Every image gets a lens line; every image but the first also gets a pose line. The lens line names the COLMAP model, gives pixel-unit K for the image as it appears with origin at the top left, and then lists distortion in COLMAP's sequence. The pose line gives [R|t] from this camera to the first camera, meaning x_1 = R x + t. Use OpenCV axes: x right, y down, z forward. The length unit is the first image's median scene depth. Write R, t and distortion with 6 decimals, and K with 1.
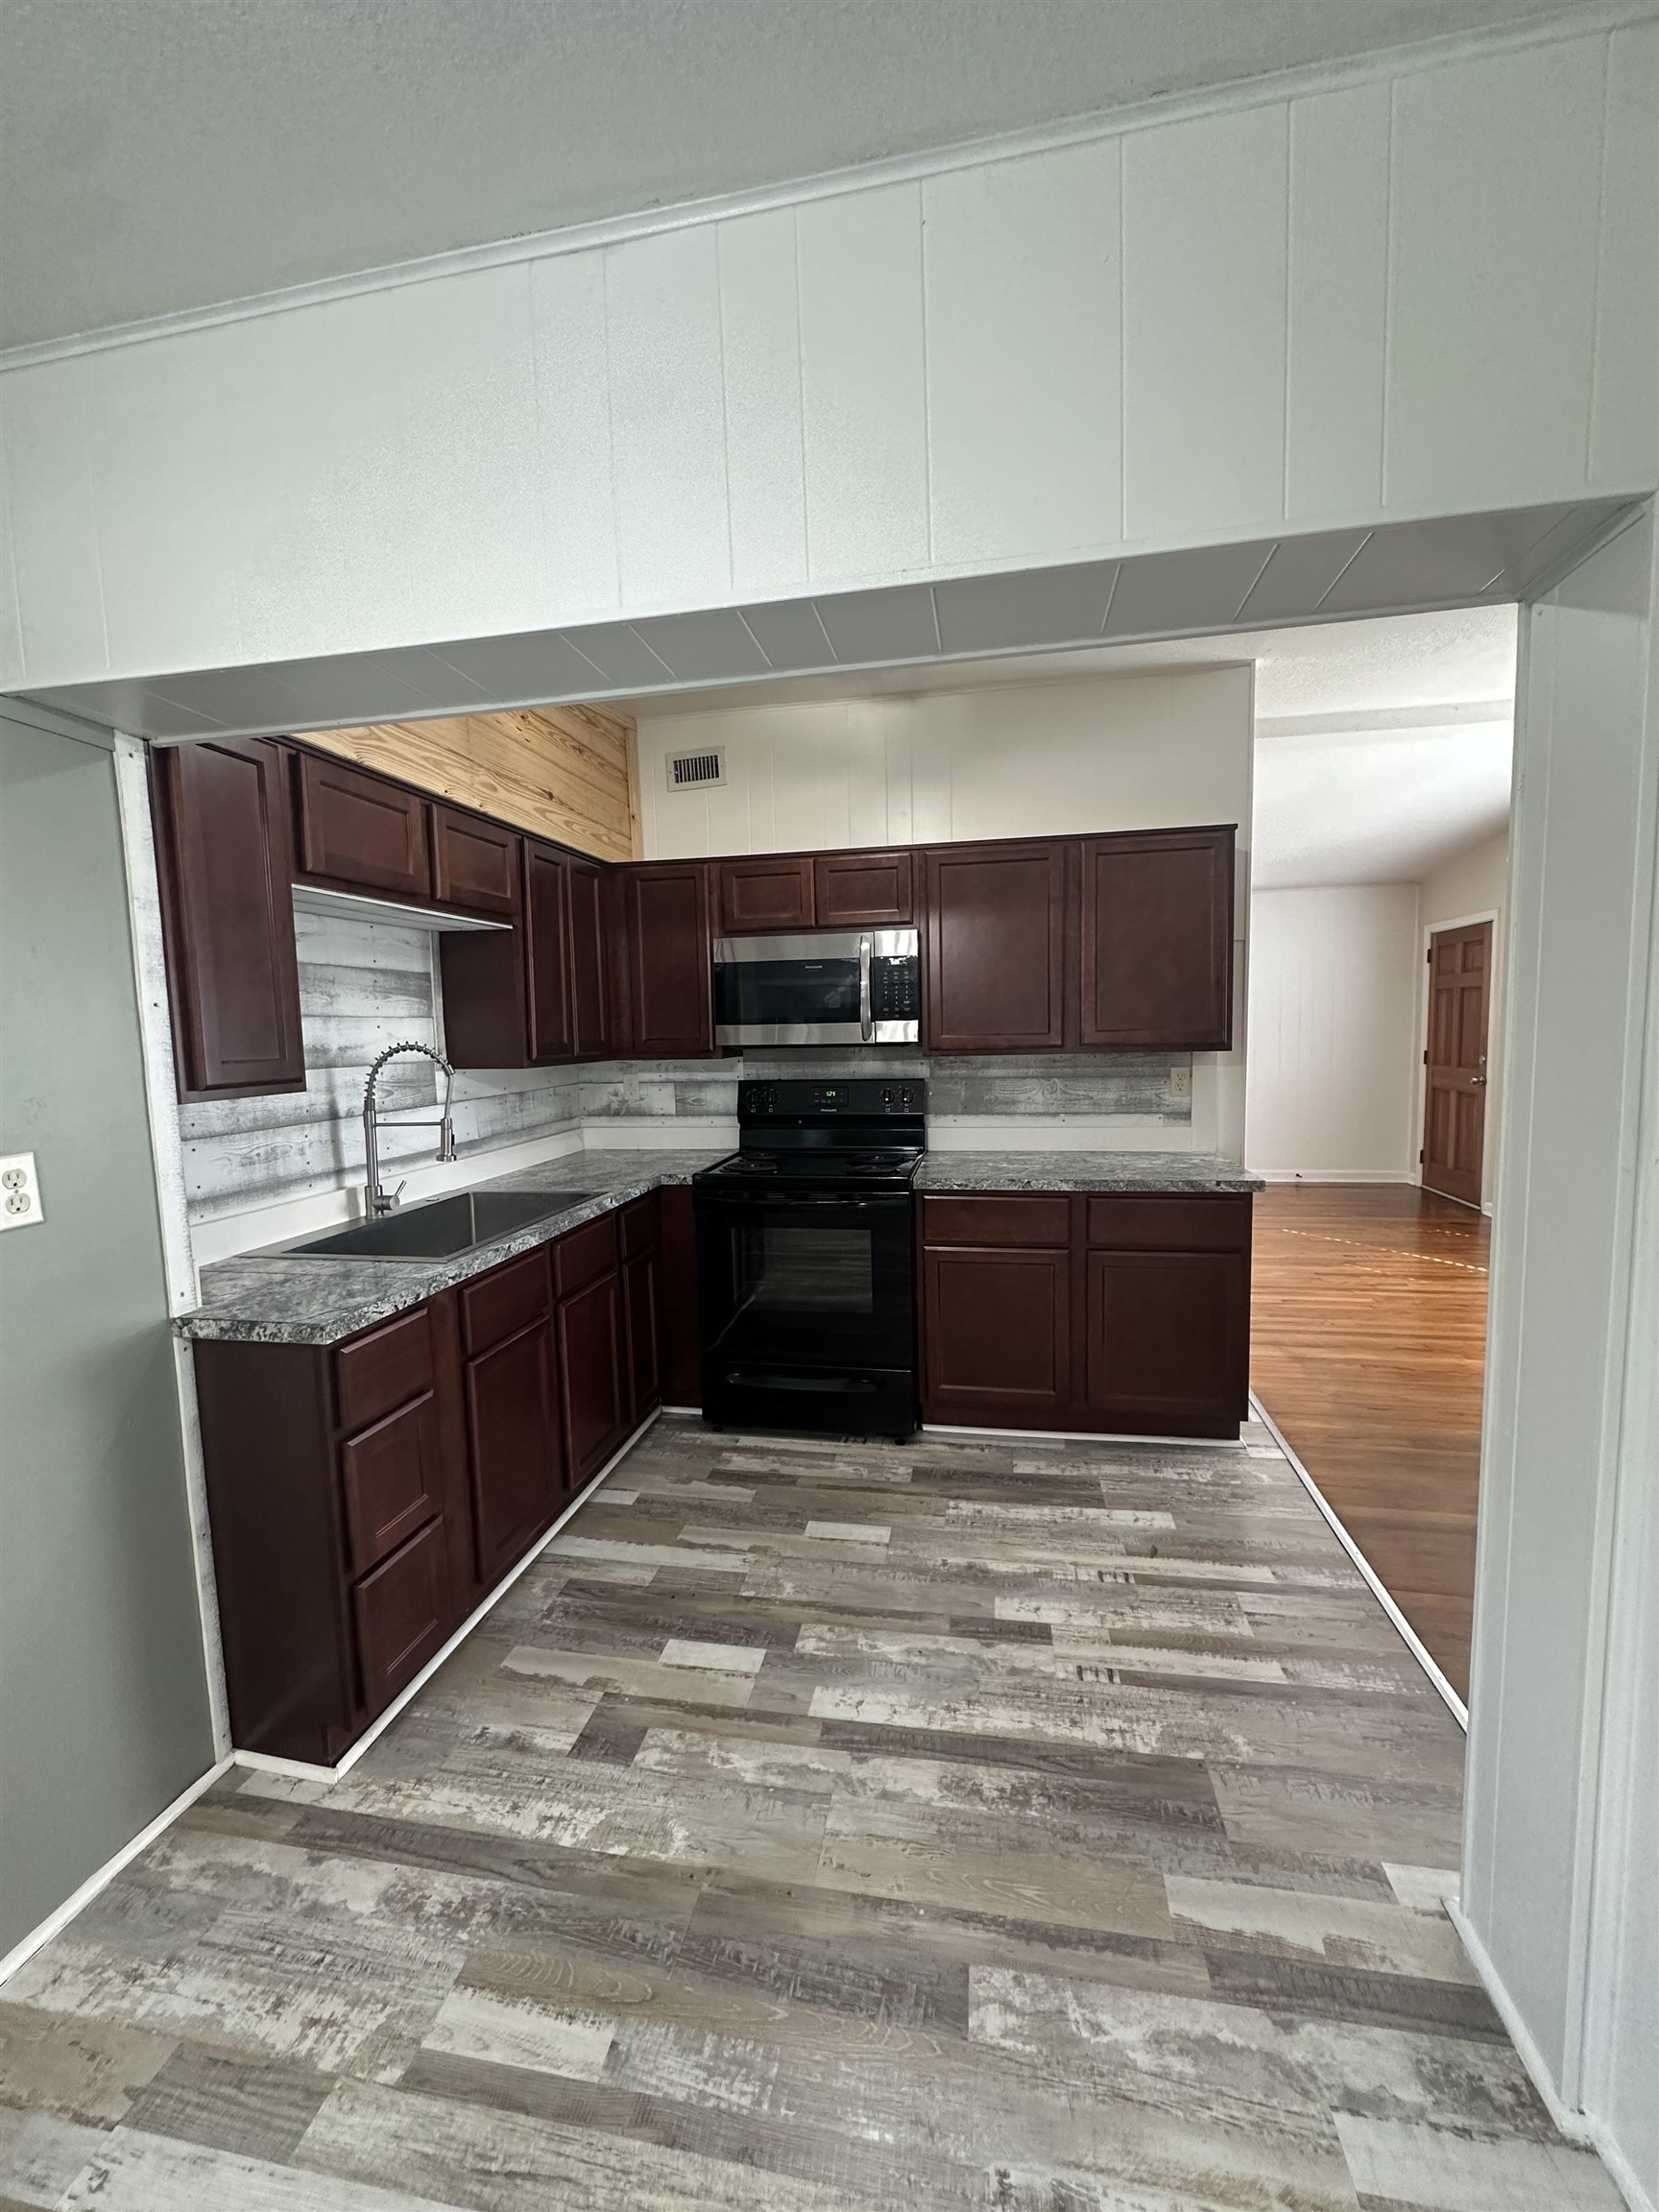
lens RADIAL K [[880.7, 0, 830.7], [0, 880.7, 1104.4], [0, 0, 1]] dist [-0.003942, 0.000398]
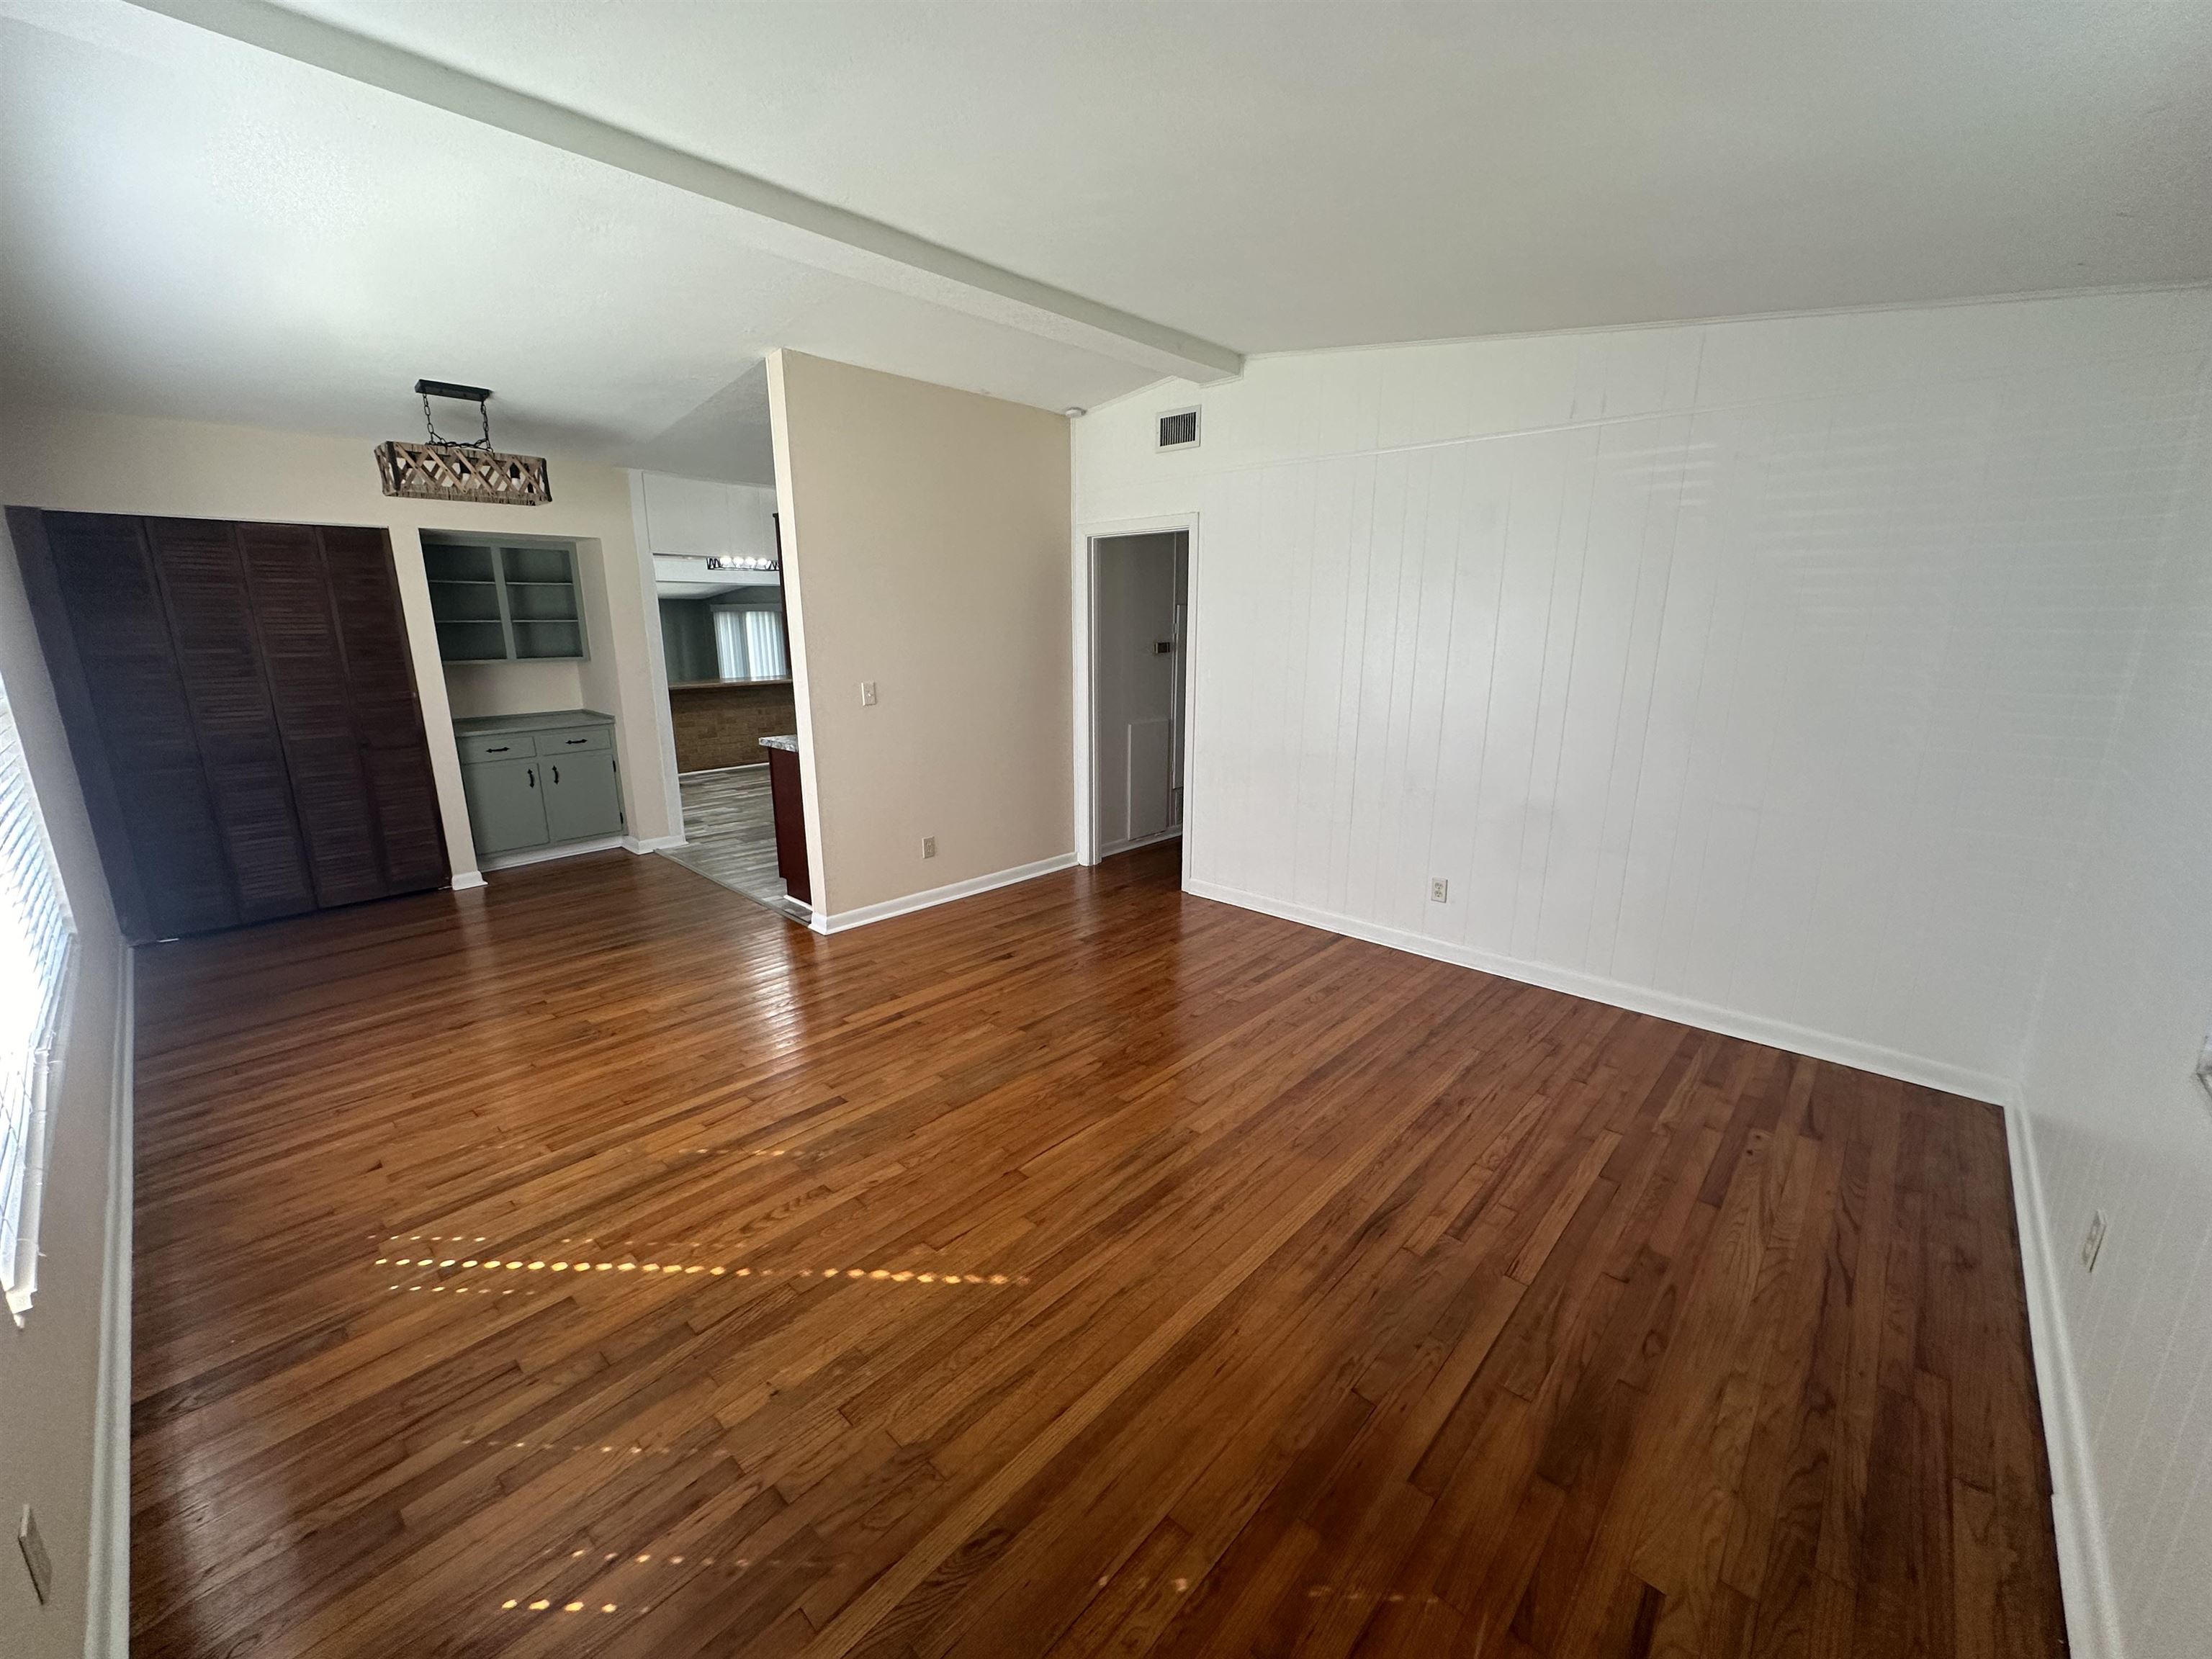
lens RADIAL K [[880.7, 0, 1107.7], [0, 880.7, 826.9], [0, 0, 1]] dist [-0.003942, 0.000398]
pose [[-0.532632, 0.221849, -0.816753, 1.687356], [-0.062919, 0.951984, 0.299612, -0.336934], [0.844005, 0.210973, -0.493099, 2.629474]]
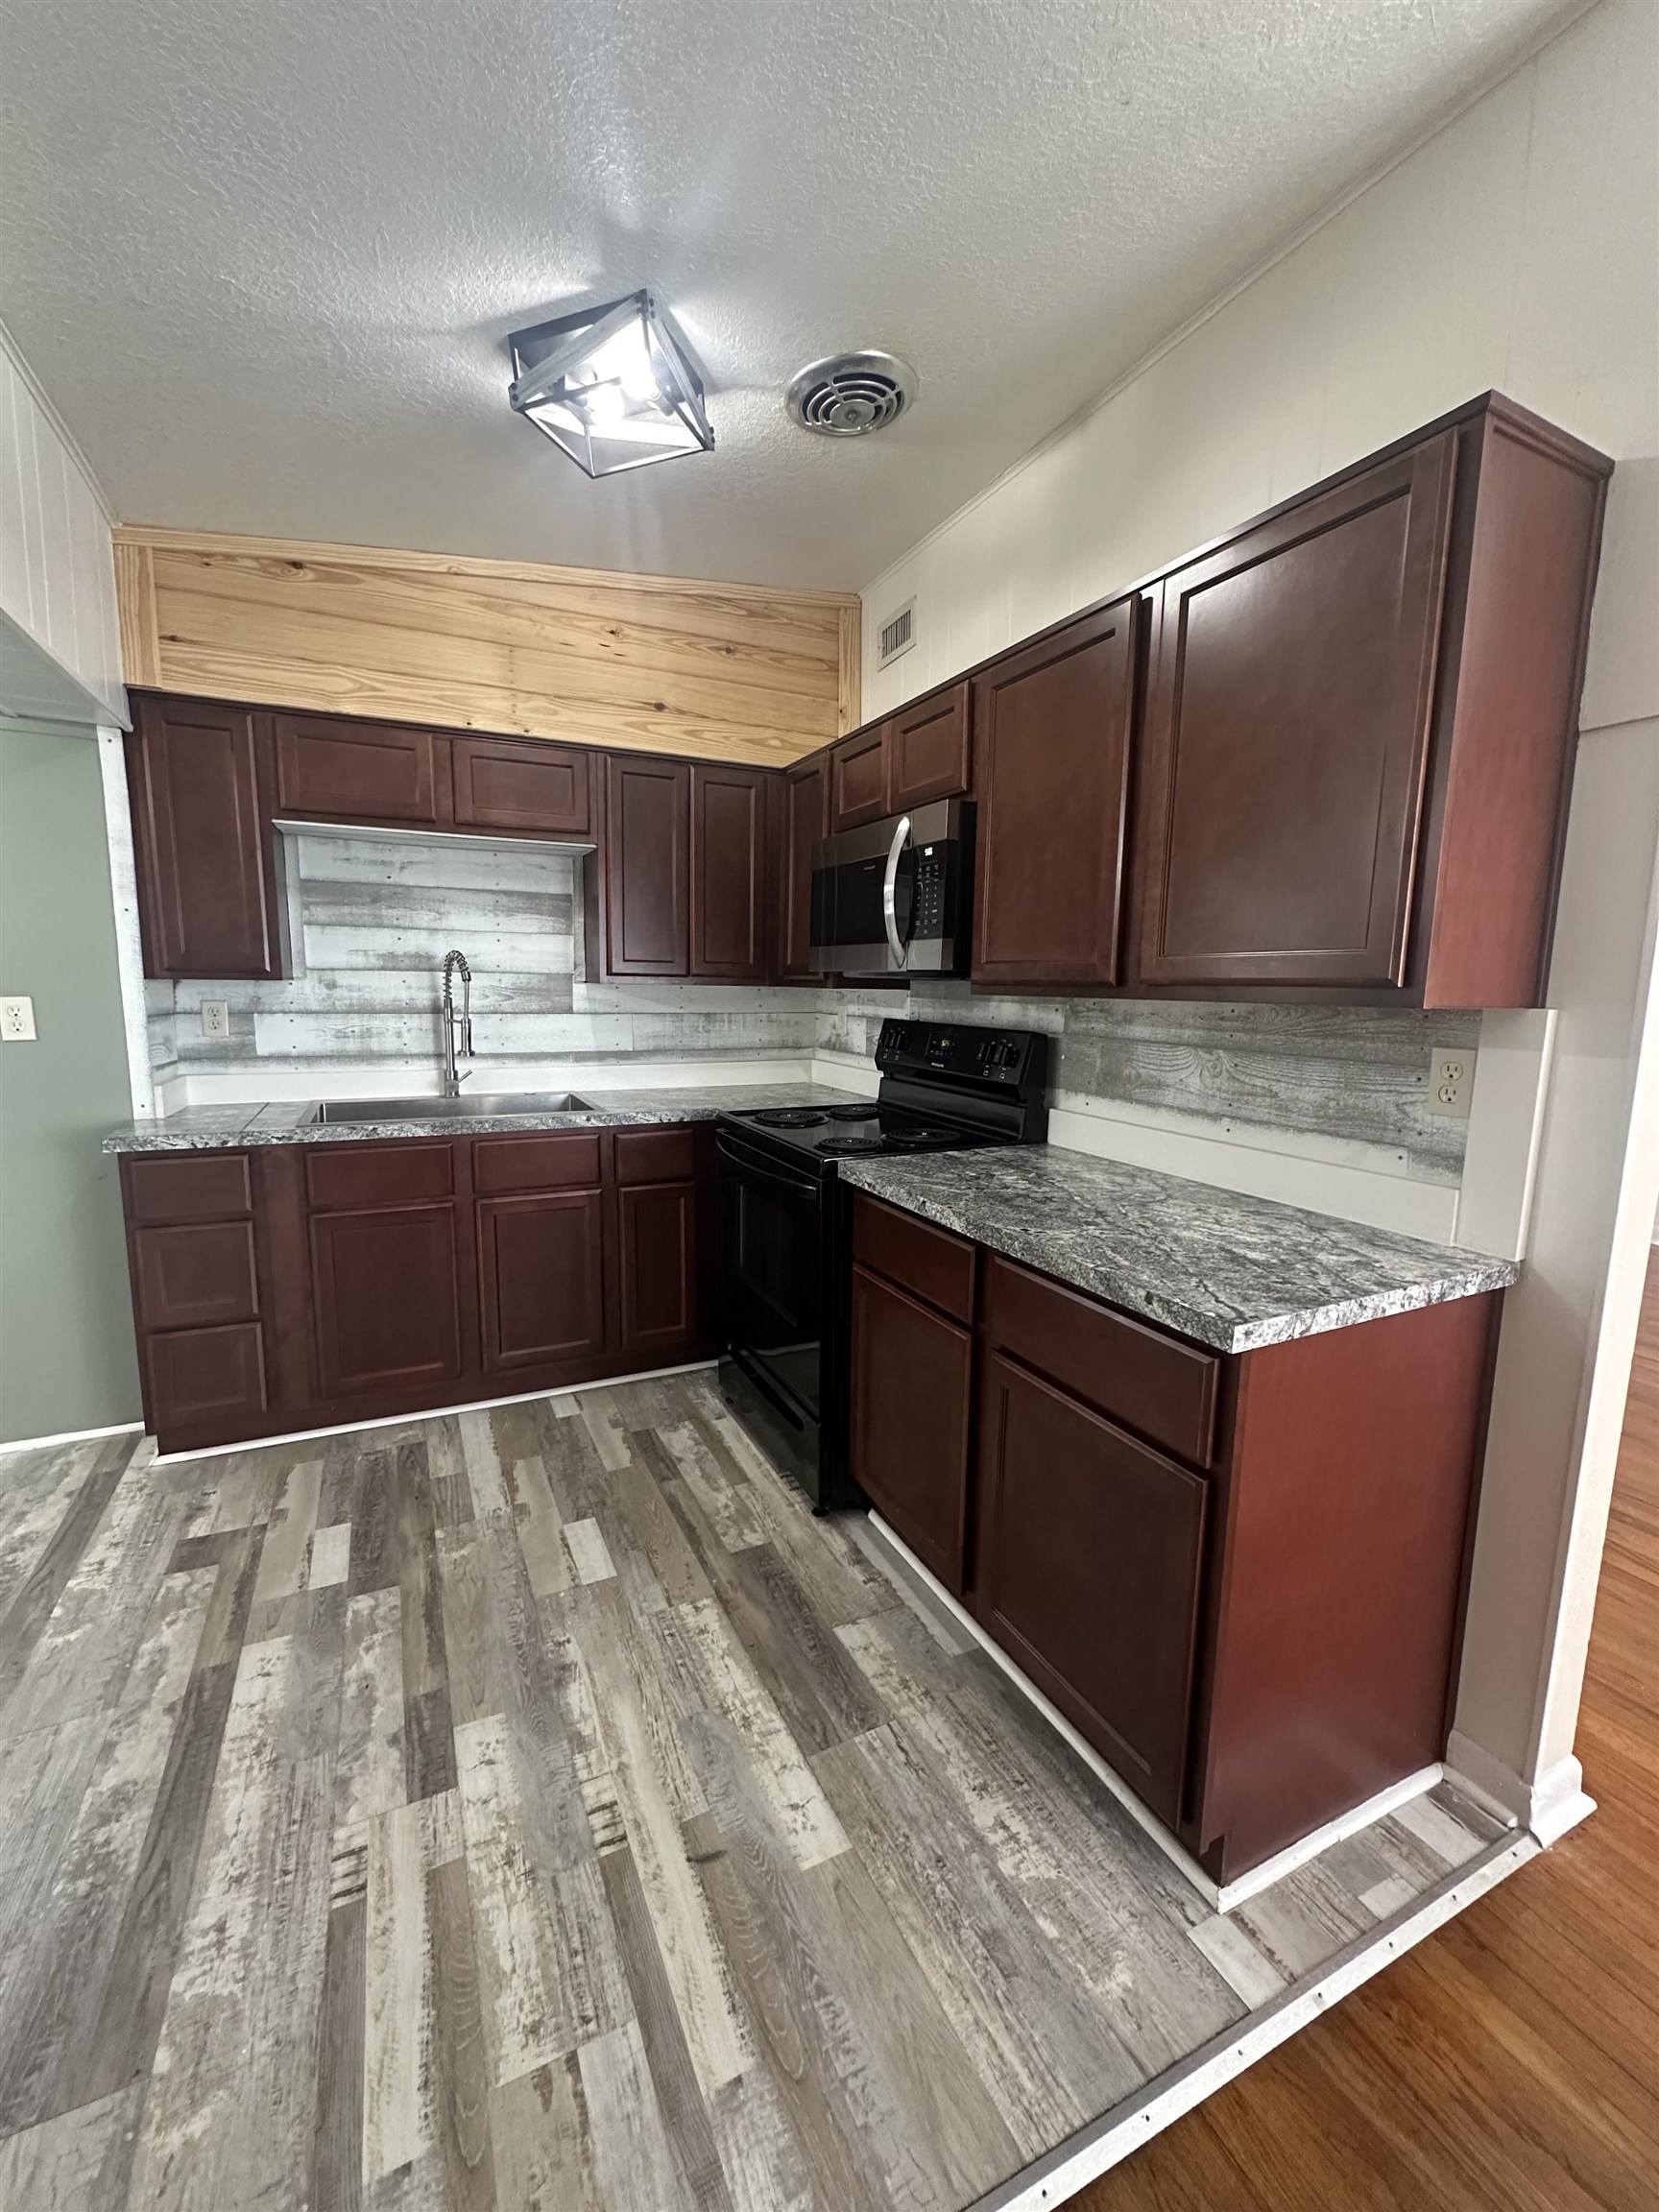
lens RADIAL K [[880.7, 0, 830.7], [0, 880.7, 1104.4], [0, 0, 1]] dist [-0.003942, 0.000398]
pose [[0.598761, 0.143186, -0.788025, 0.713005], [-0.101175, 0.989530, 0.102925, -0.036906], [0.794512, 0.018101, 0.606979, 0.637078]]
